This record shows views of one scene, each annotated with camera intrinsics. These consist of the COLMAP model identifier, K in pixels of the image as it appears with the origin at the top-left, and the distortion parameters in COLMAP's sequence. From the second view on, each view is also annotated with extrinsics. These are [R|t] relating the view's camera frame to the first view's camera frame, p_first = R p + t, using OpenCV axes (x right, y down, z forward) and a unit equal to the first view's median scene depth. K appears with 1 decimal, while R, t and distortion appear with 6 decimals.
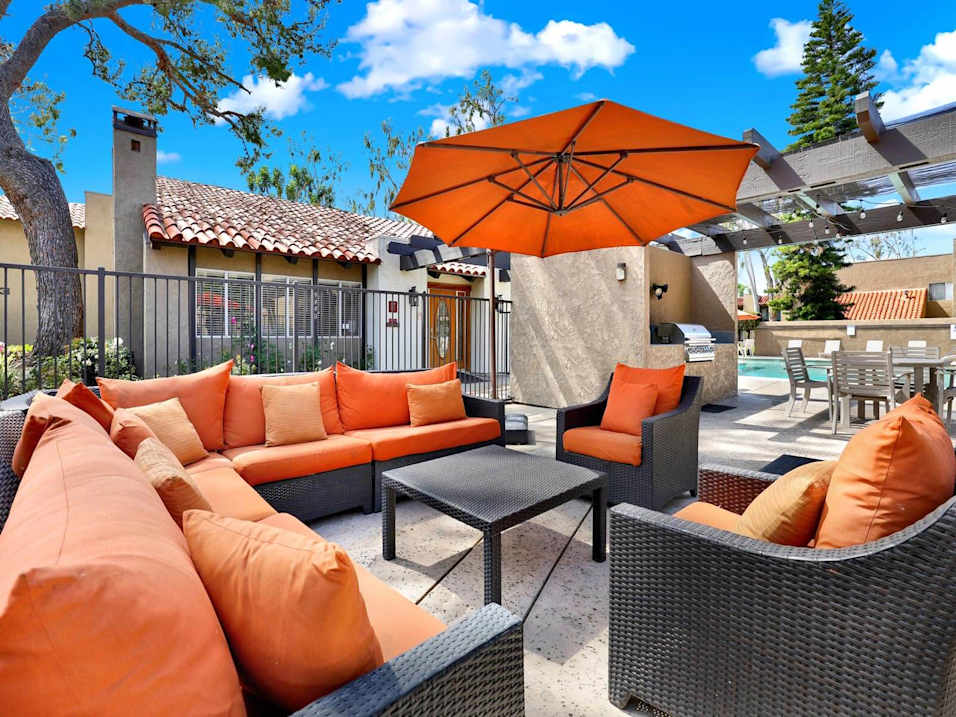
lens RADIAL K [[431.9, 0, 478.7], [0, 431.9, 350.4], [0, 0, 1]] dist [-0.016653, -0.000022]
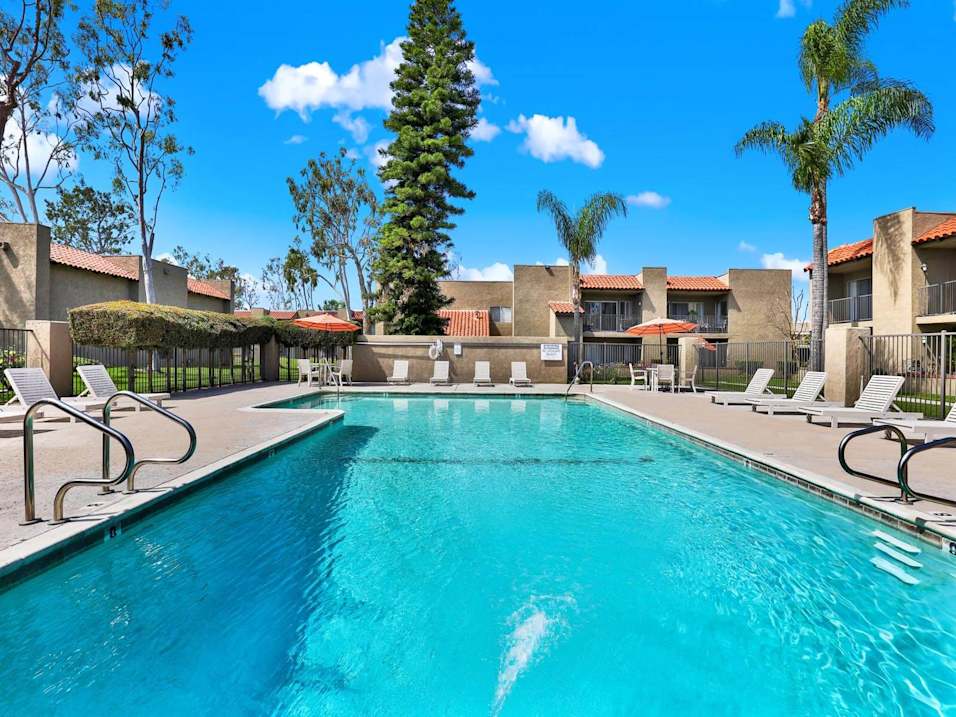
lens RADIAL K [[431.9, 0, 478.7], [0, 431.9, 350.4], [0, 0, 1]] dist [-0.016653, -0.000022]
pose [[0.645516, 0.012077, 0.763651, 0.228120], [0.011276, 0.999615, -0.025341, -0.018674], [-0.763663, 0.024969, 0.645132, 0.376041]]
